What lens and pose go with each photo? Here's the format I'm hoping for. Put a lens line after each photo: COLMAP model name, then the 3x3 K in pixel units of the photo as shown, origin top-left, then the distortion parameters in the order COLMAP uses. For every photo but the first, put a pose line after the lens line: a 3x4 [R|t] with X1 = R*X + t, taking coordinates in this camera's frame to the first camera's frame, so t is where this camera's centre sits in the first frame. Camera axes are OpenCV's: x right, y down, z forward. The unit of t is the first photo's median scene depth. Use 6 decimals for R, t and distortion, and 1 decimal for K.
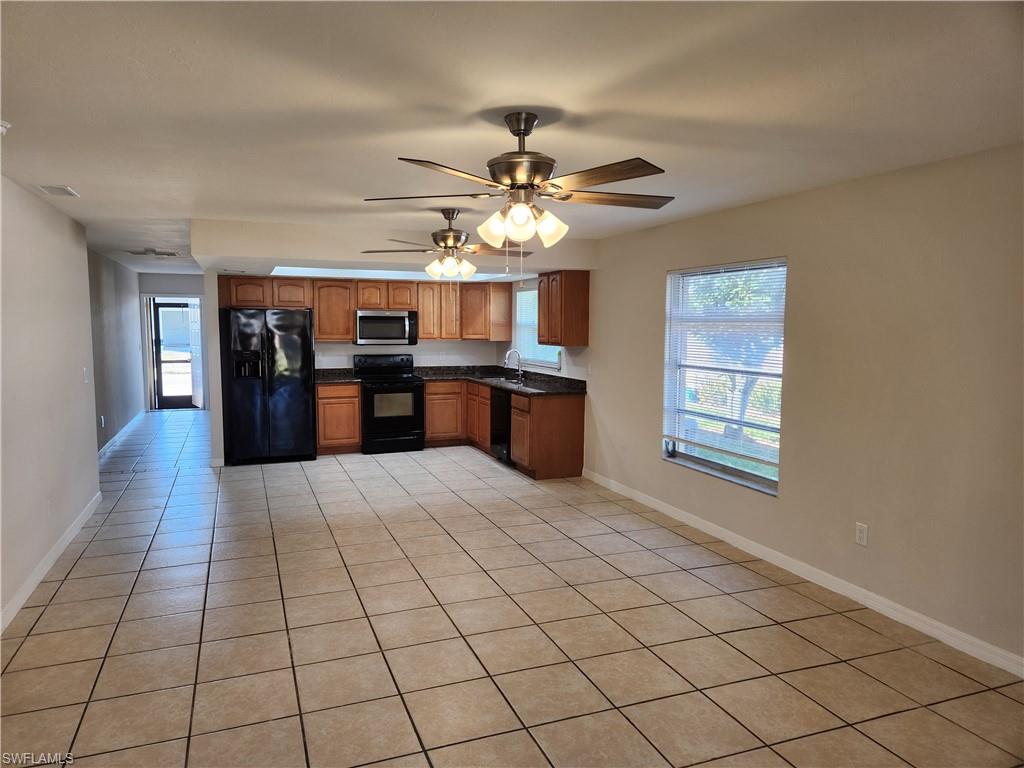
lens RADIAL K [[696.6, 0, 521.8], [0, 696.6, 386.0], [0, 0, 1]] dist [-0.050077, -0.028993]
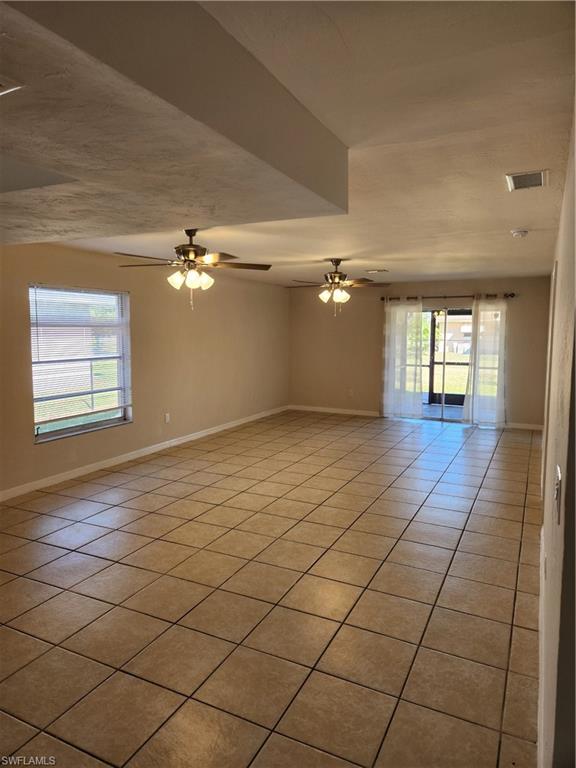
lens RADIAL K [[522.4, 0, 291.2], [0, 522.4, 383.4], [0, 0, 1]] dist [-0.050077, -0.028993]
pose [[-0.679517, -0.095161, 0.727462, -0.528838], [0.051787, 0.982858, 0.176943, -0.094379], [-0.731830, 0.157909, -0.662941, 0.922624]]
